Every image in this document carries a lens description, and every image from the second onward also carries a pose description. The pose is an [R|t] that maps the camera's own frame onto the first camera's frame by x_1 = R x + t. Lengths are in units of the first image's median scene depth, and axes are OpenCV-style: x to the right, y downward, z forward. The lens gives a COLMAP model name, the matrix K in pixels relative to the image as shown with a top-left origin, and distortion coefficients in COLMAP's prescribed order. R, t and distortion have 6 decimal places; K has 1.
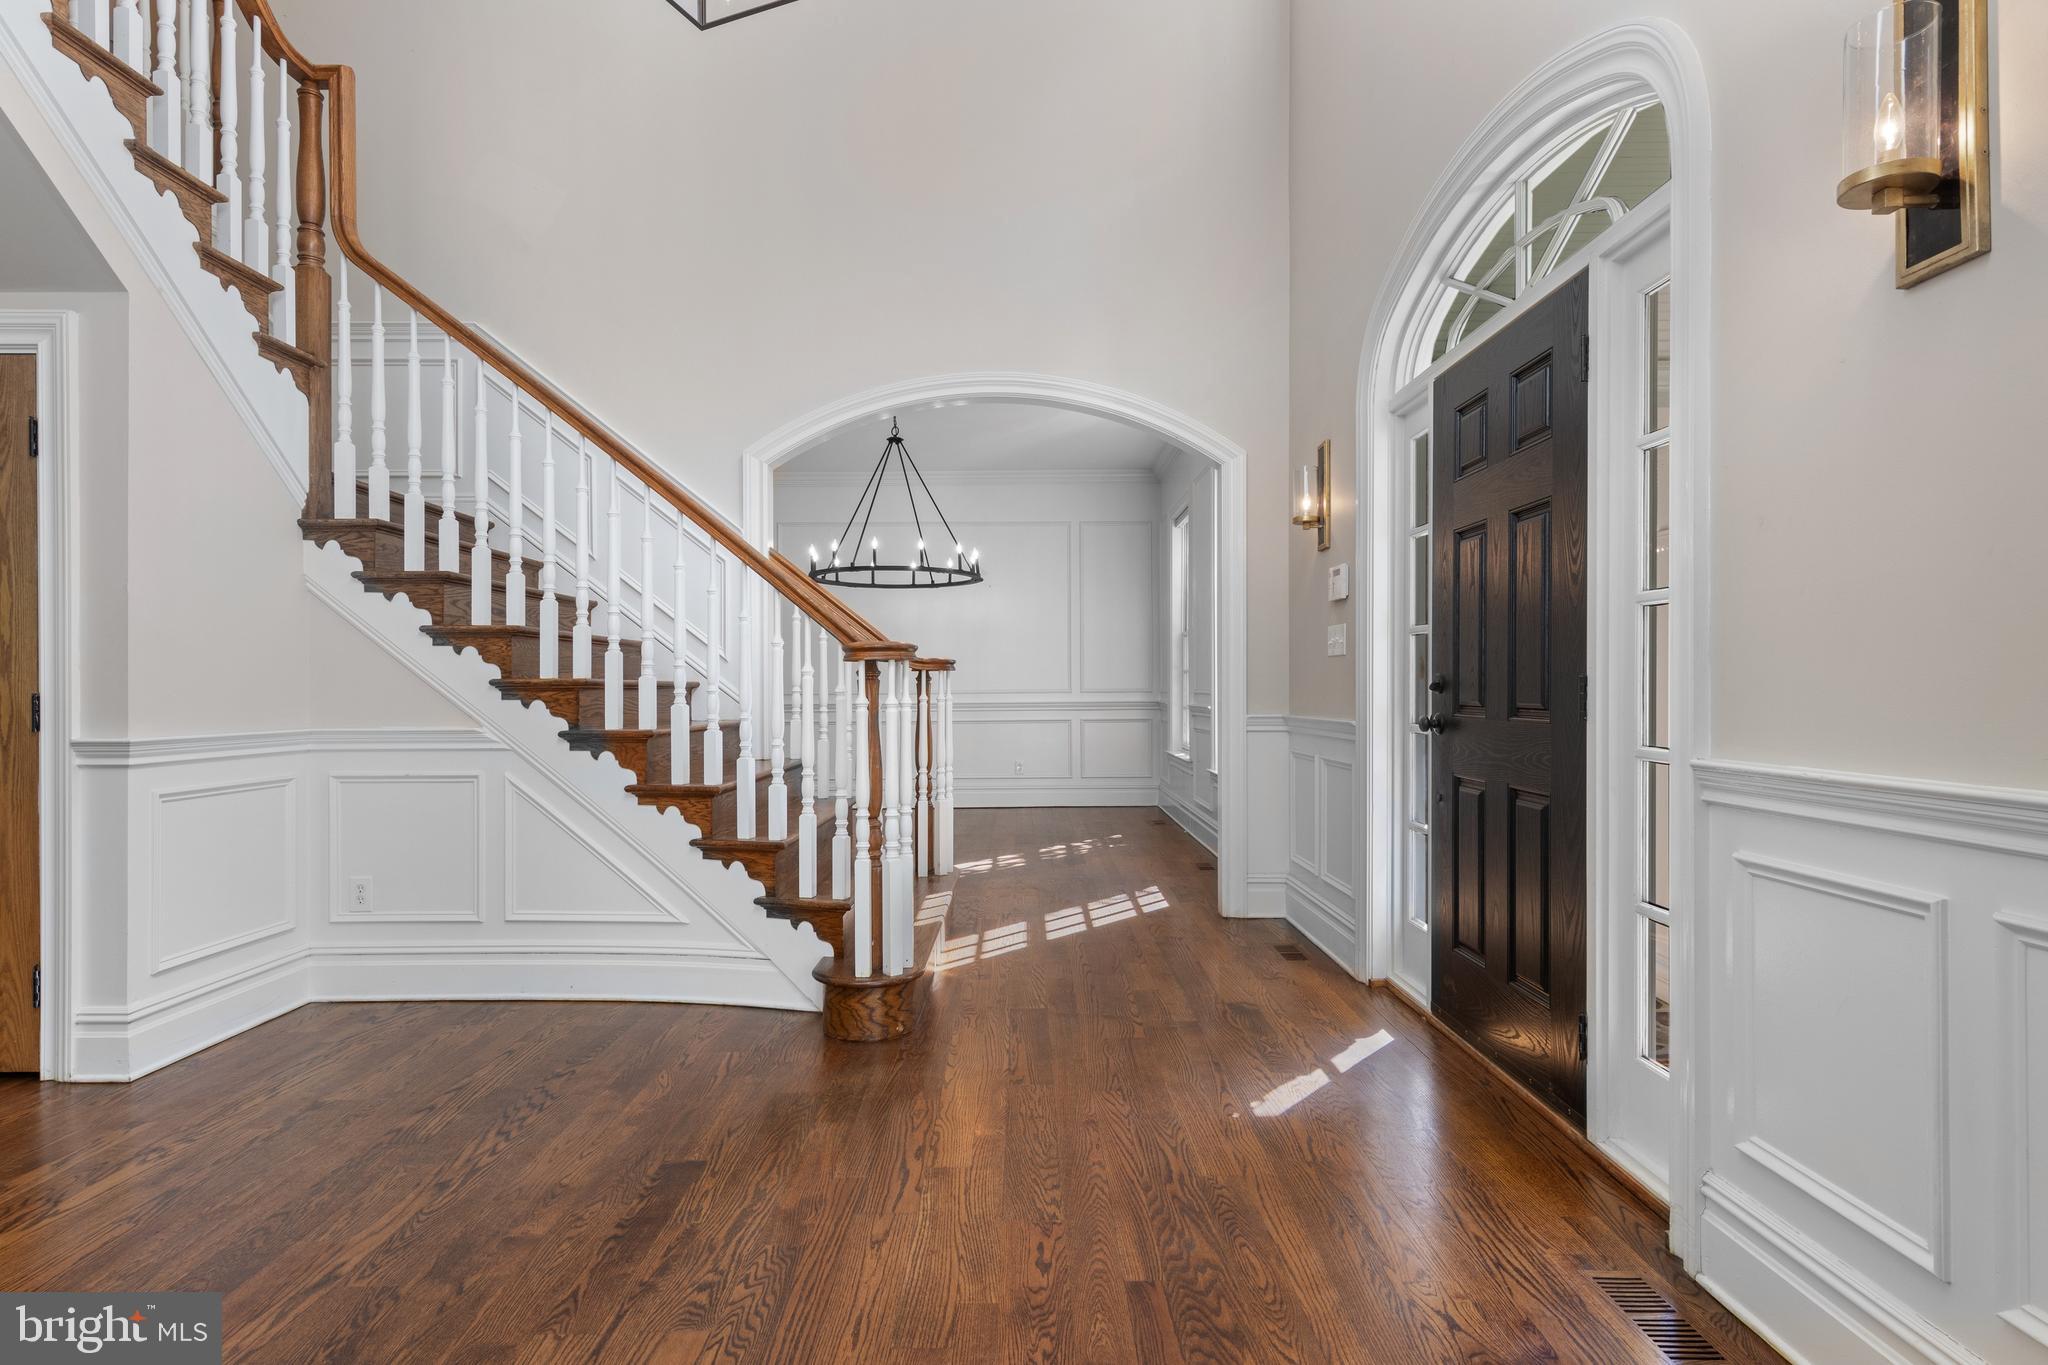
lens RADIAL K [[1040.6, 0, 1026.2], [0, 1040.6, 686.9], [0, 0, 1]] dist [0.003498, -0.002513]
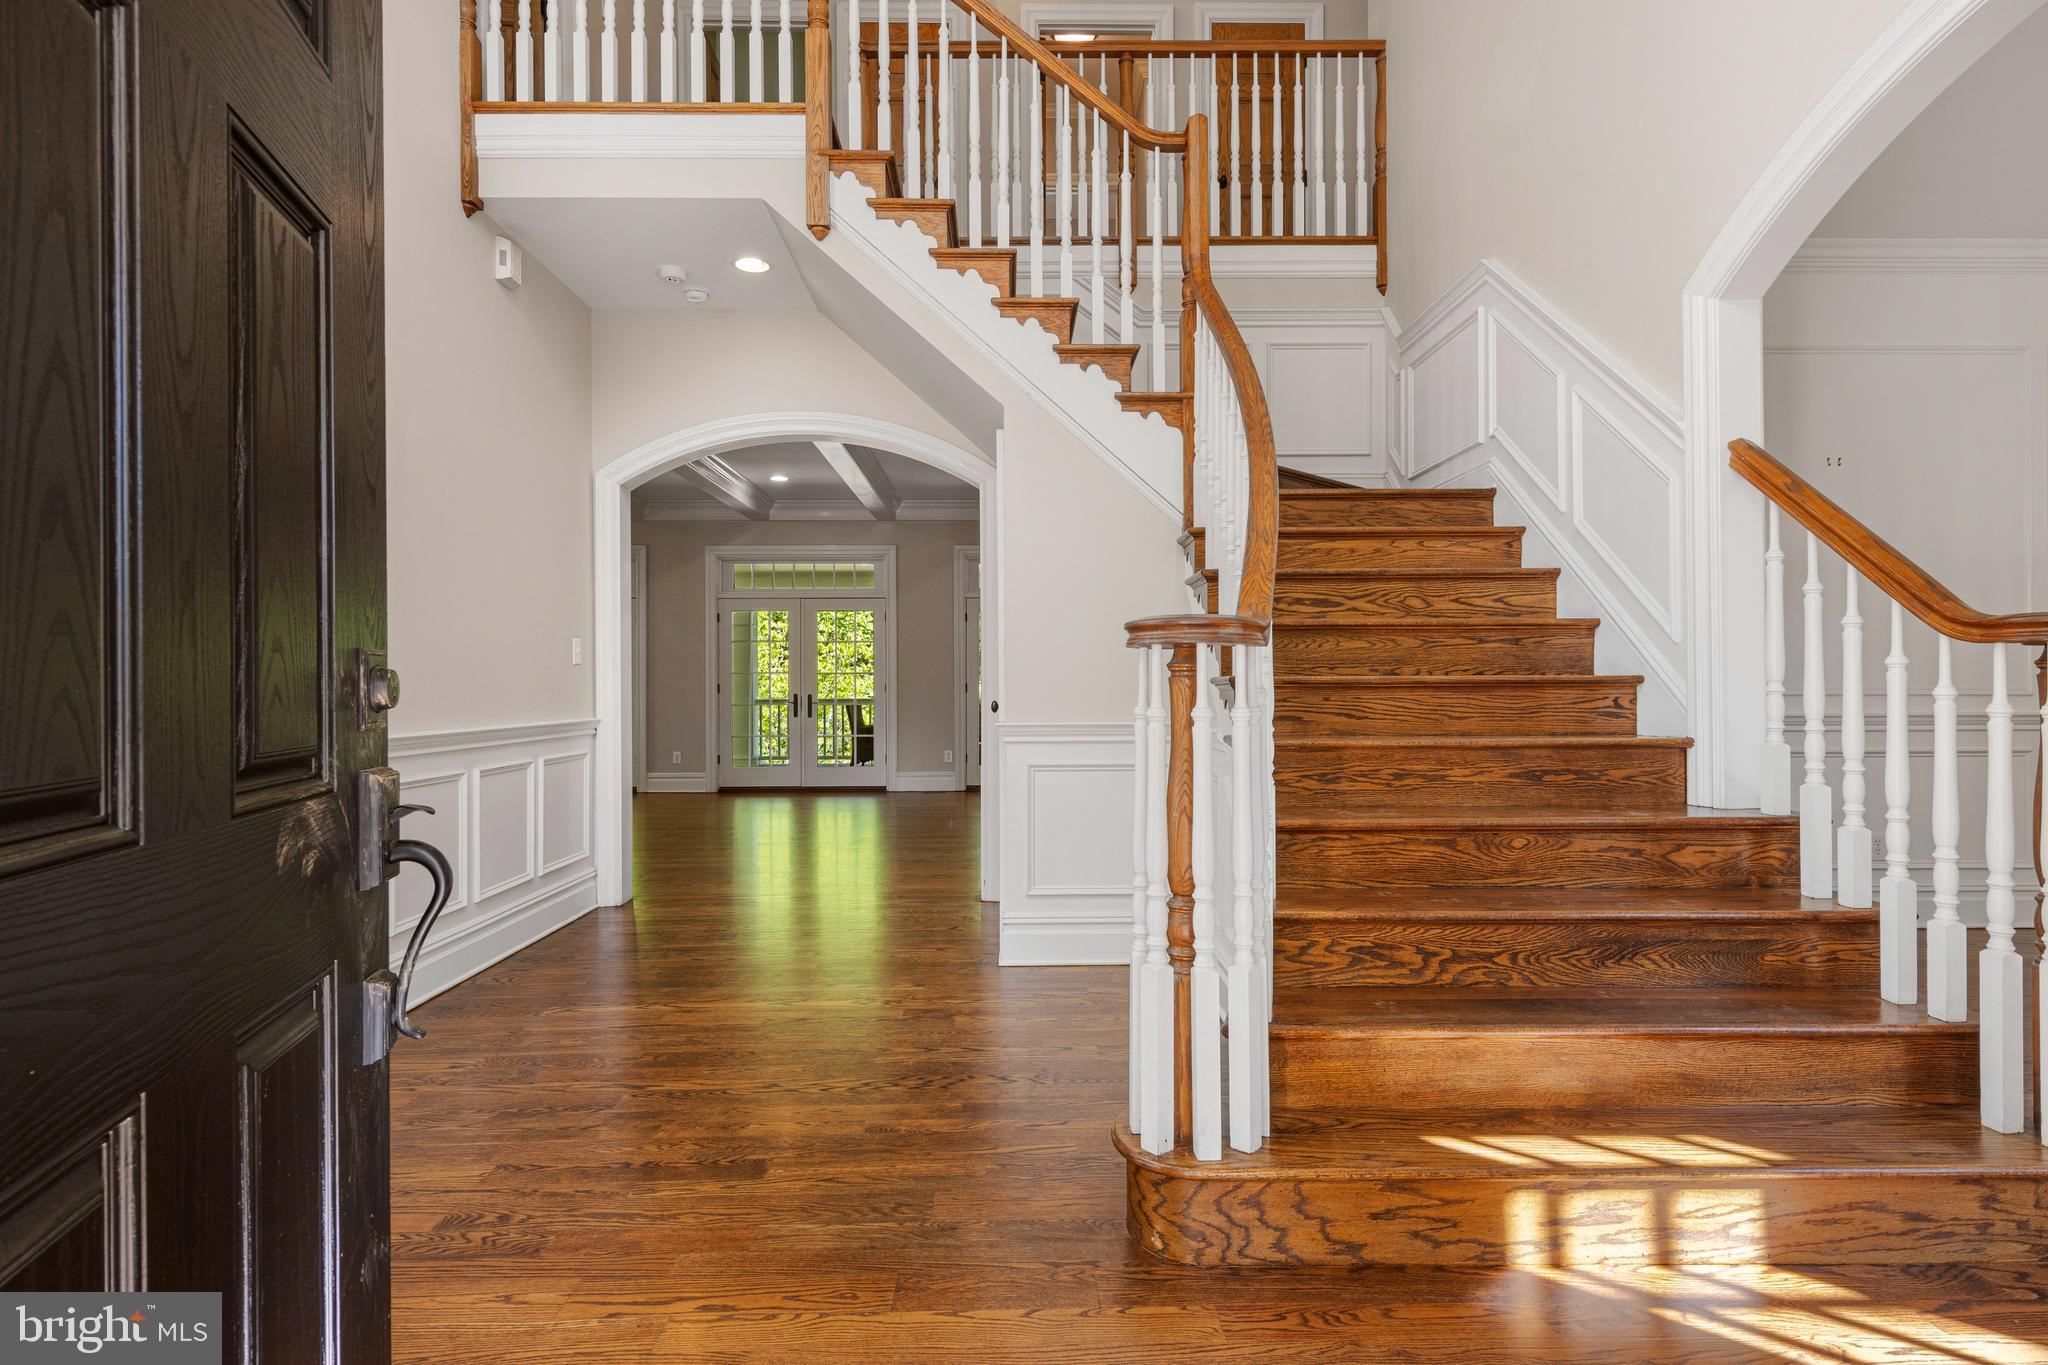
lens RADIAL K [[1040.6, 0, 1028.5], [0, 1040.6, 682.8], [0, 0, 1]] dist [0.003498, -0.002513]
pose [[0.015708, 0.002196, -0.999874, 0.445801], [0.007387, 0.999970, 0.002312, -0.006208], [0.999849, -0.007422, 0.015691, 0.822706]]
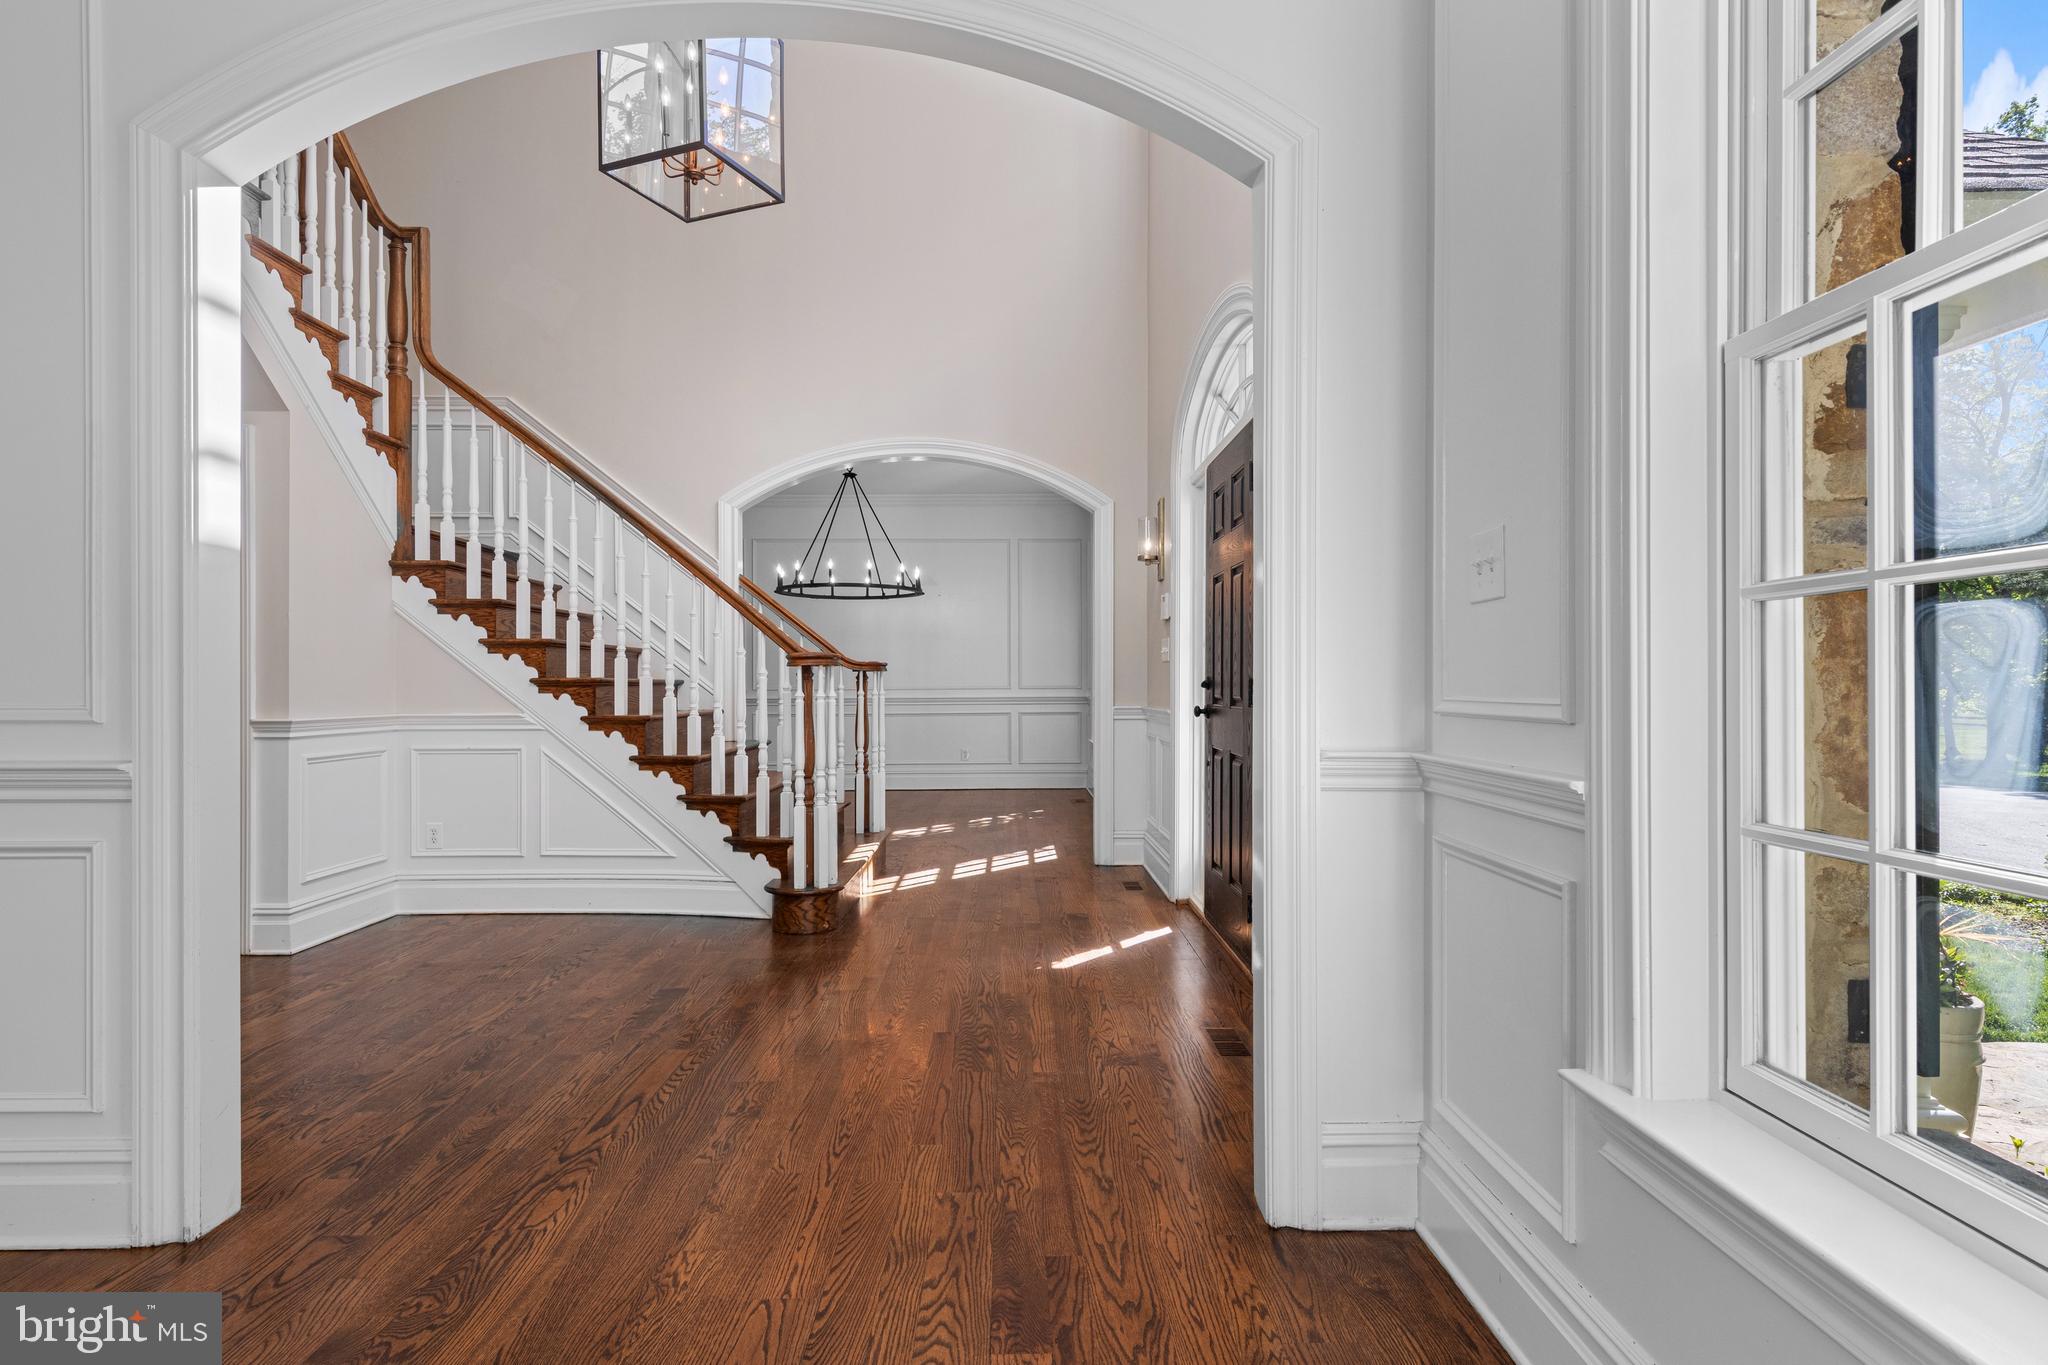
lens RADIAL K [[1040.6, 0, 1023.7], [0, 1040.6, 682.8], [0, 0, 1]] dist [0.003498, -0.002513]
pose [[0.999914, 0.001922, 0.012967, 0.115630], [-0.001910, 0.999998, -0.000913, -0.001321], [-0.012969, 0.000888, 0.999916, -0.377806]]
